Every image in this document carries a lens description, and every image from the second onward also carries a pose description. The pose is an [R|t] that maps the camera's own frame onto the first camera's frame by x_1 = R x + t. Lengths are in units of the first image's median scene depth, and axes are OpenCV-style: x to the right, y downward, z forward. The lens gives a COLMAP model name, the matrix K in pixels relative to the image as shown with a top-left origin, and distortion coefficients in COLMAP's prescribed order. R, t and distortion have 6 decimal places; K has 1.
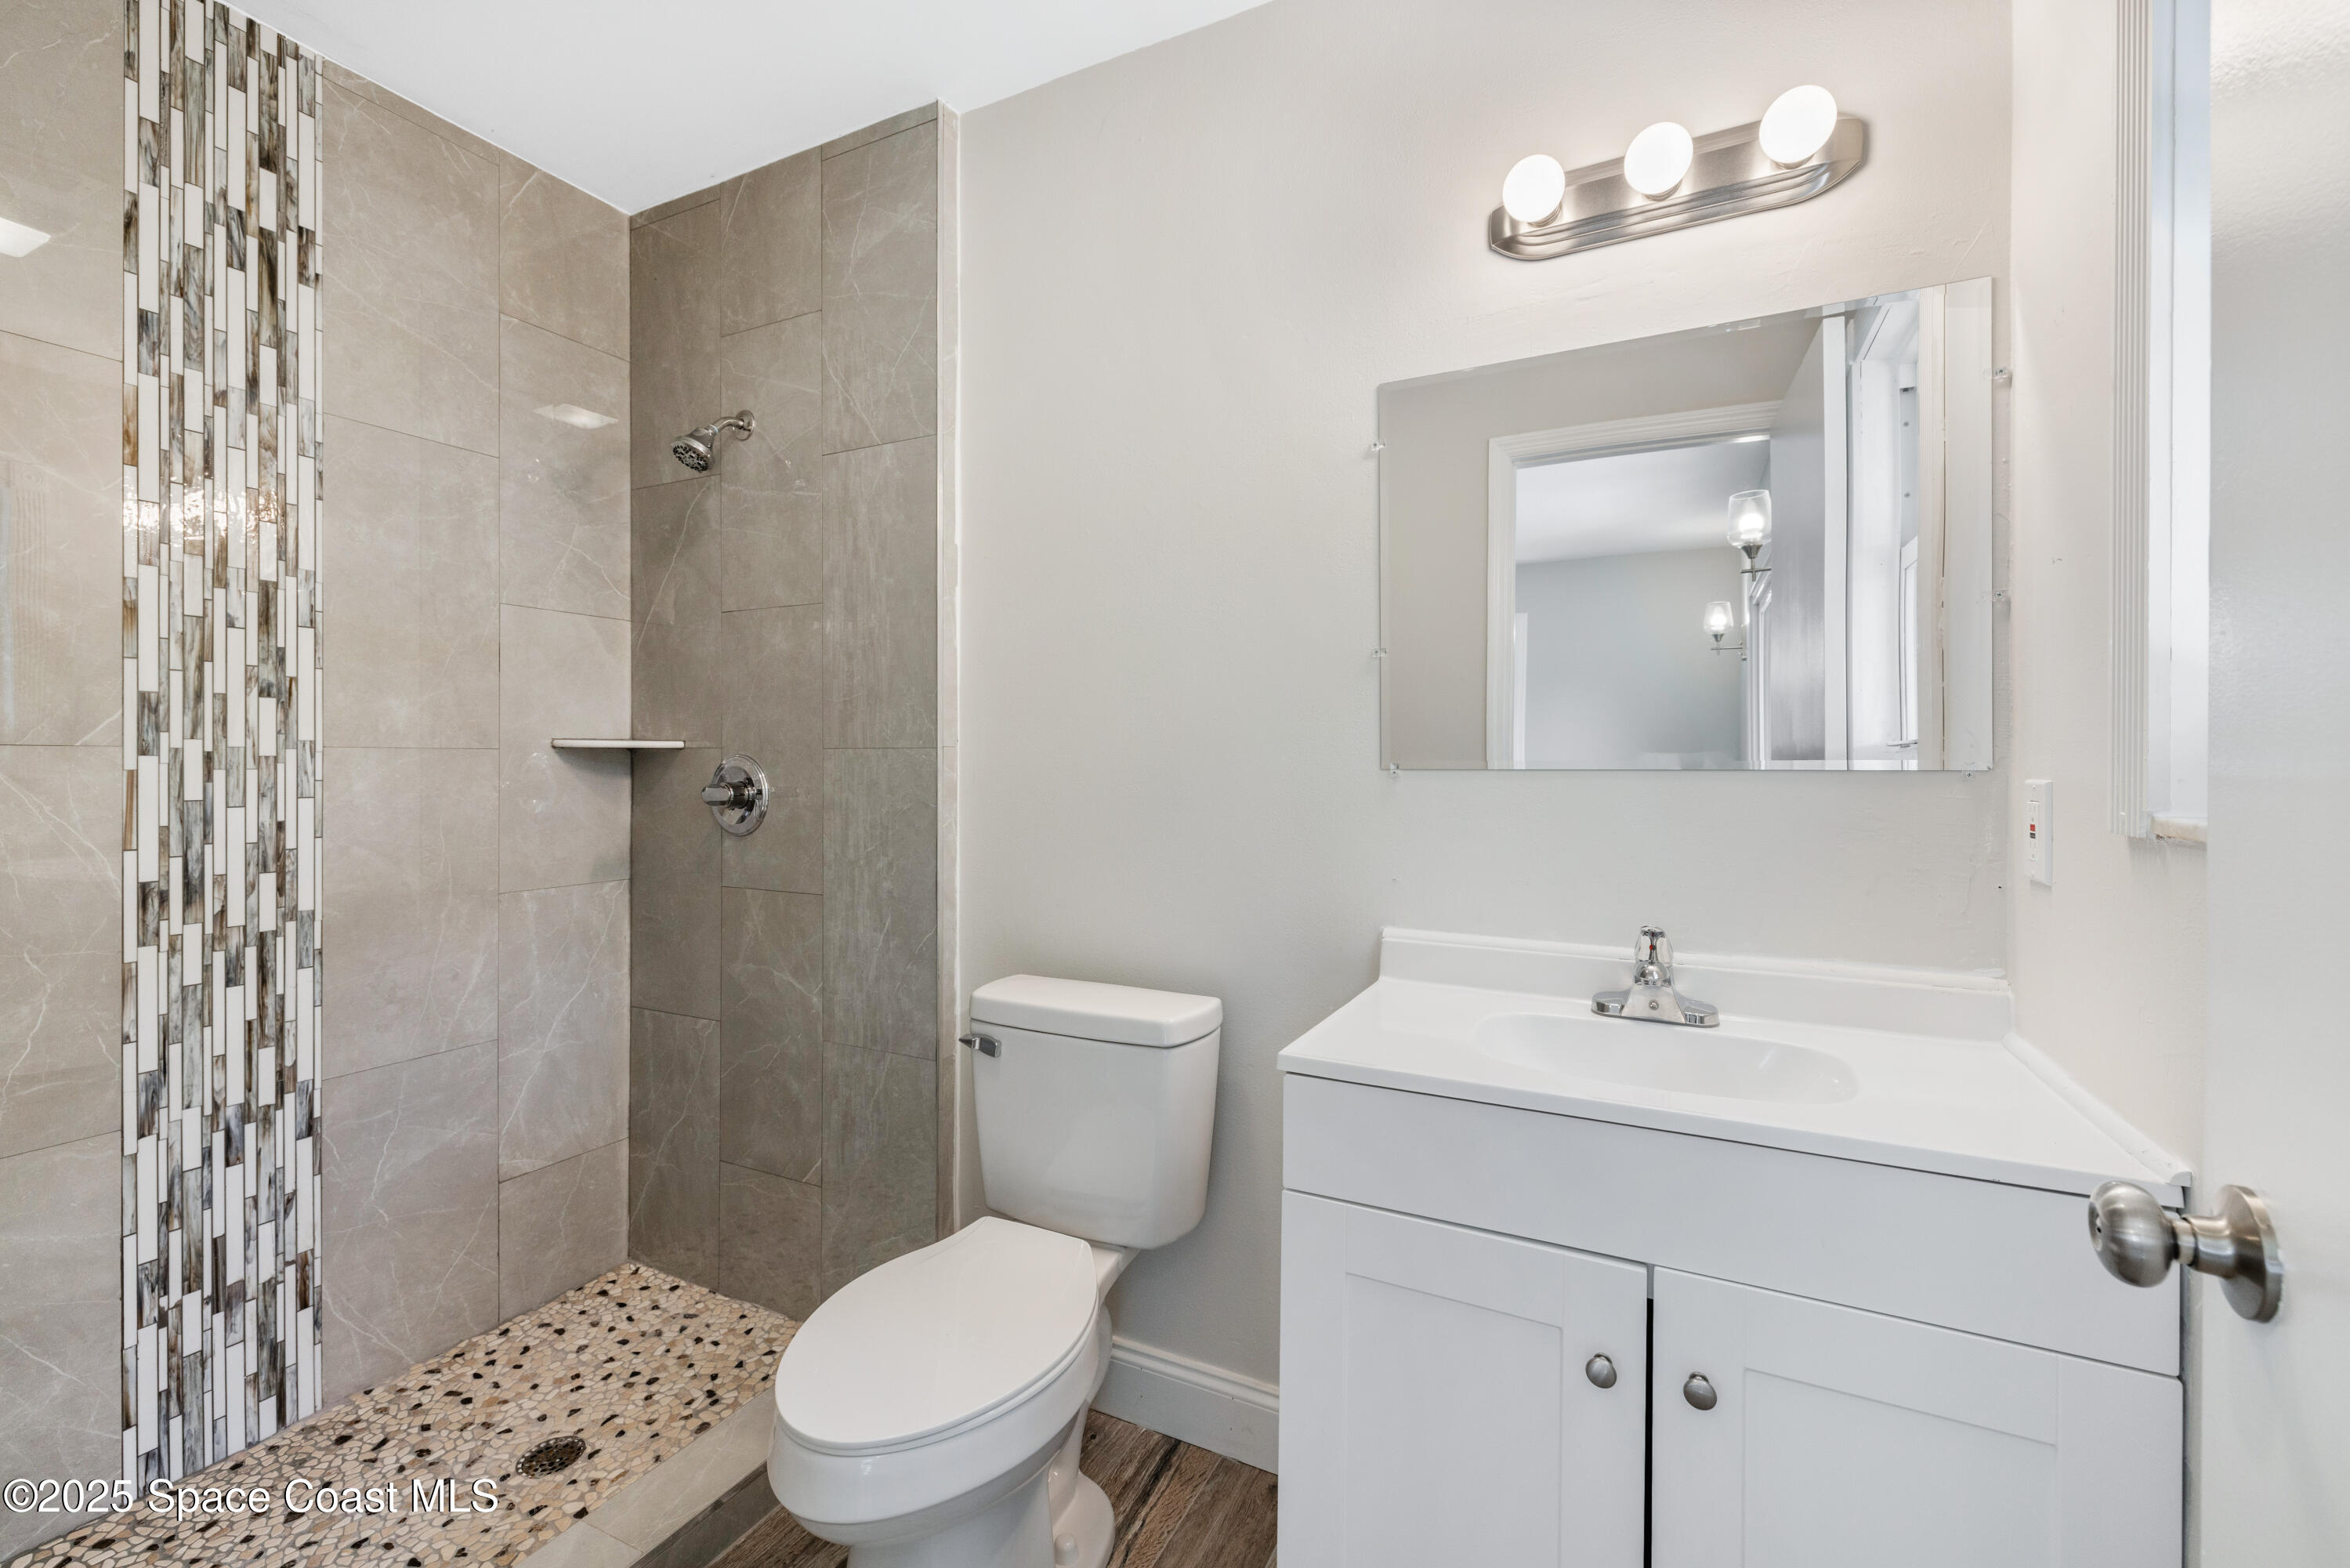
lens RADIAL K [[995.8, 0, 1167.8], [0, 995.8, 766.7], [0, 0, 1]] dist [0.001081, -0.000319]
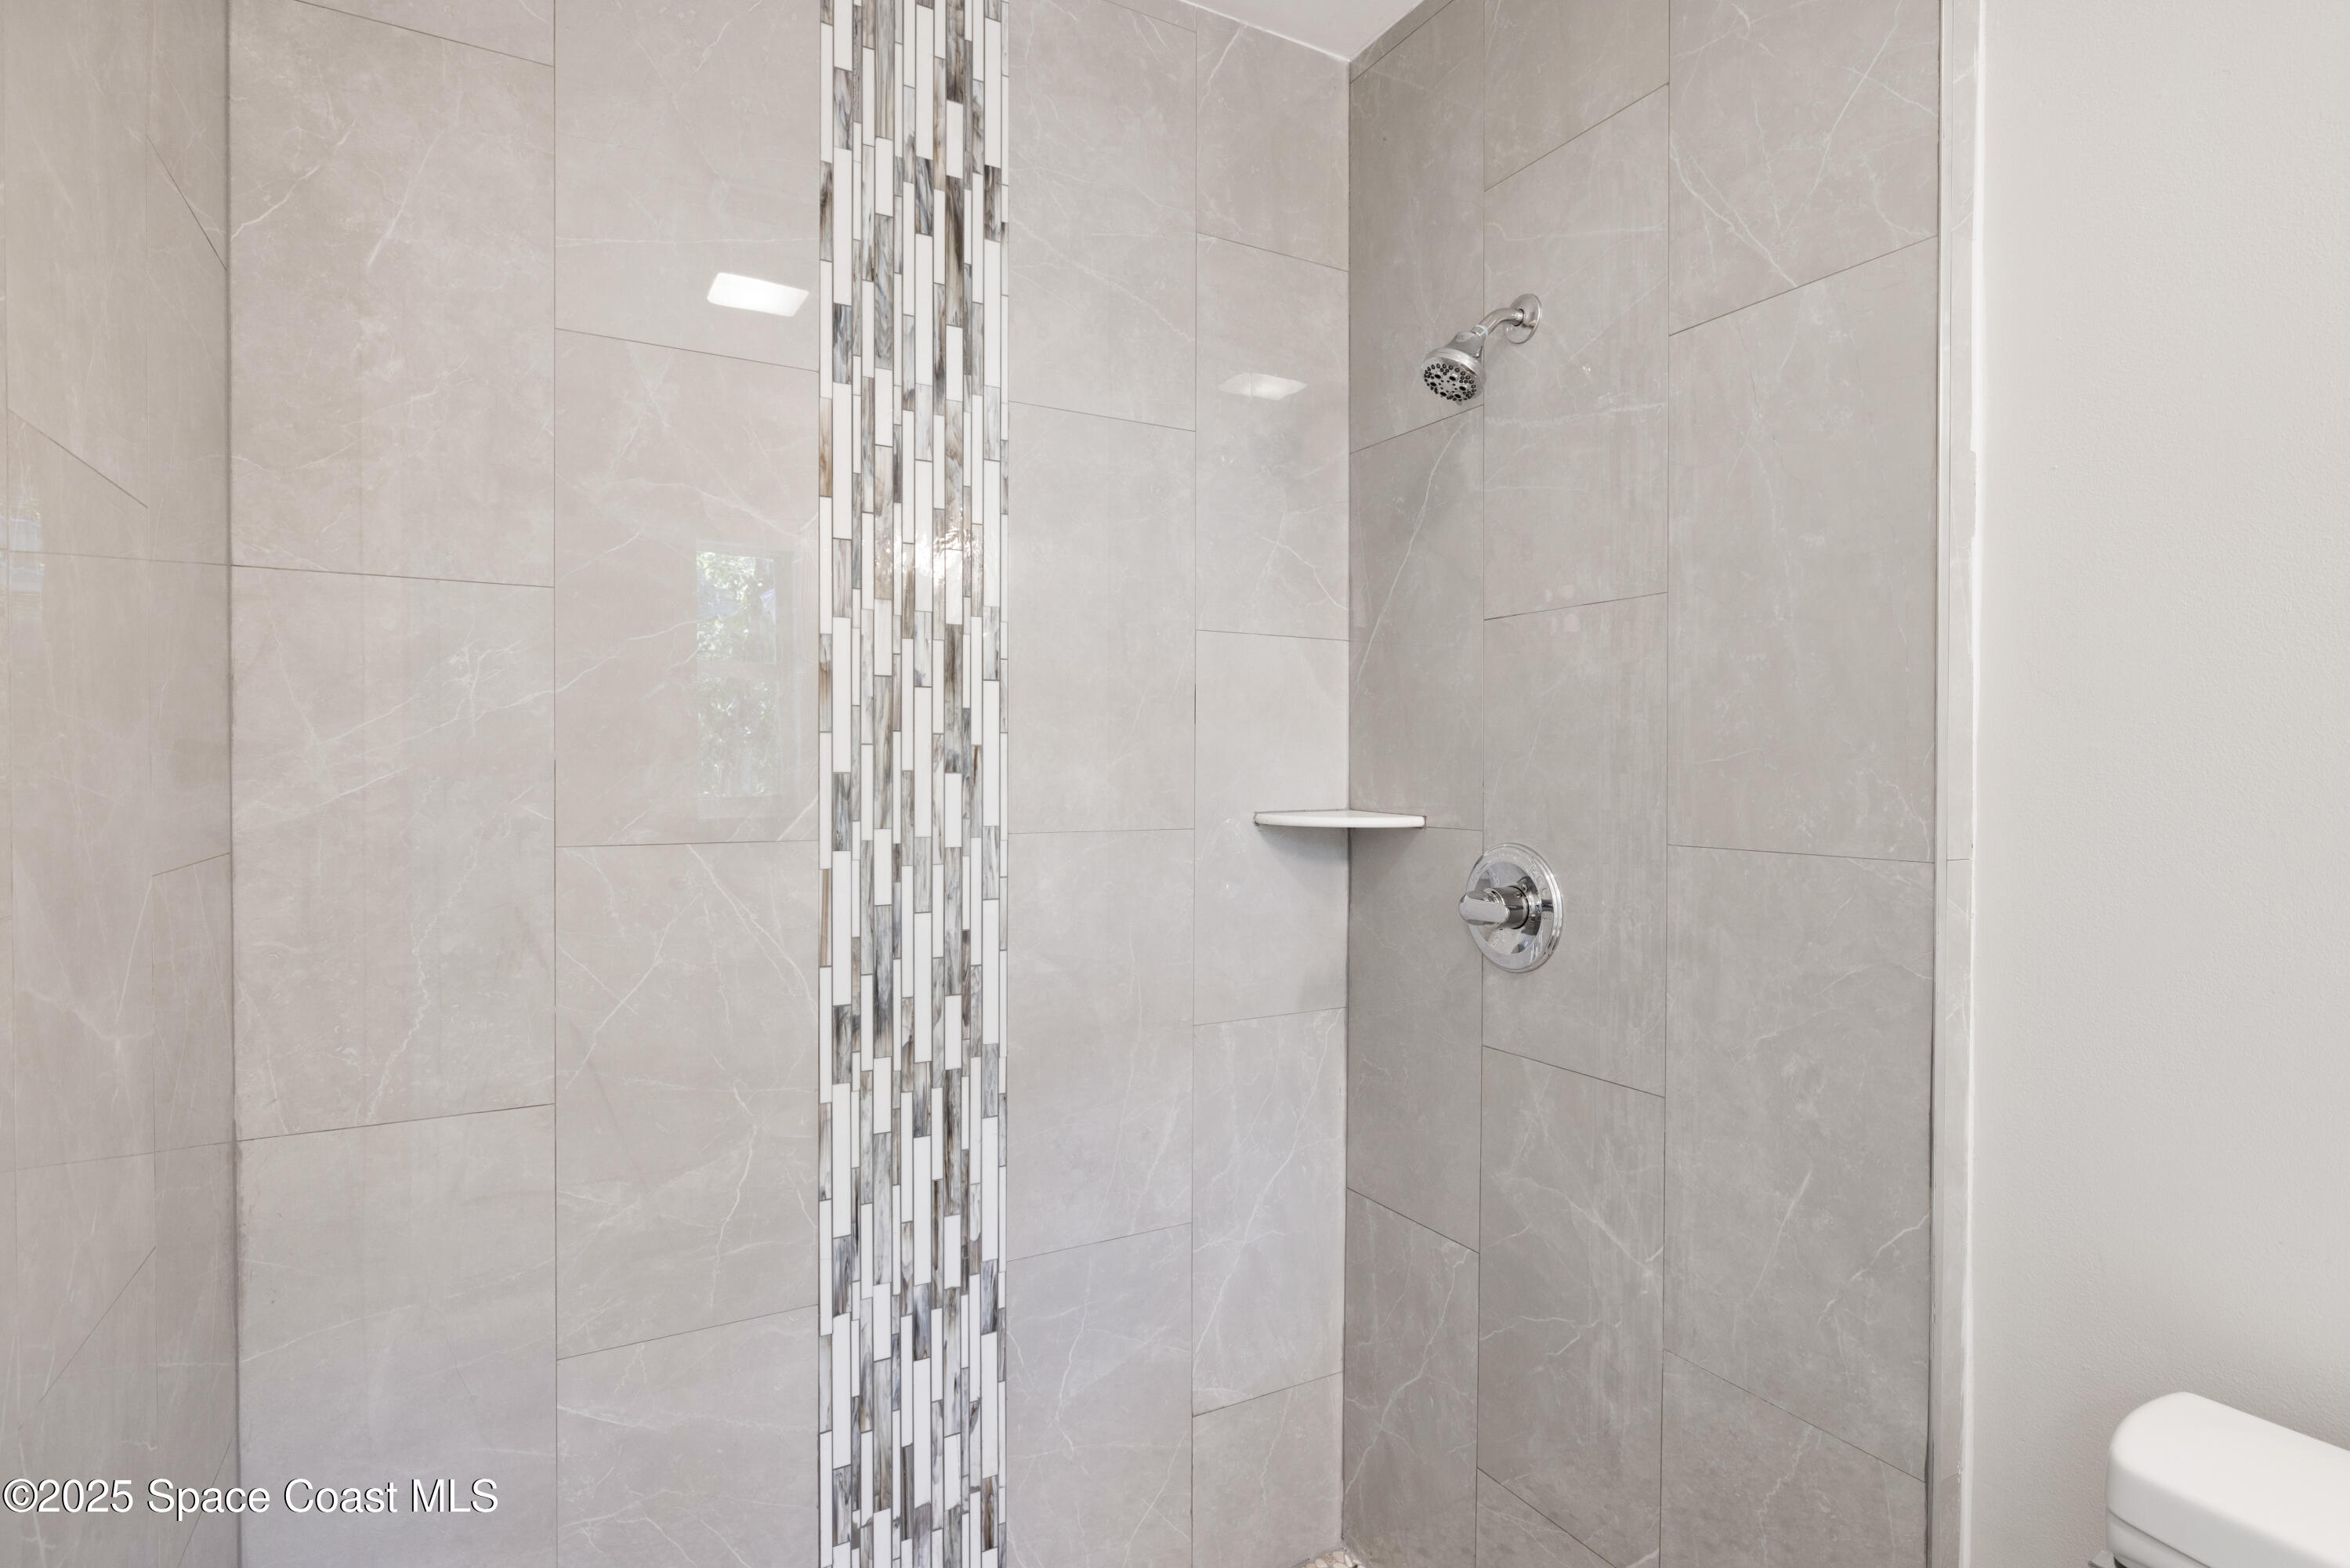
lens RADIAL K [[1187.9, 0, 1177.4], [0, 1187.9, 795.8], [0, 0, 1]] dist [0.000147, 0.000435]
pose [[0.833908, 0.009488, -0.551822, -0.232102], [-0.002598, 0.999909, 0.013267, -0.062972], [0.551898, -0.009630, 0.833856, 0.307630]]
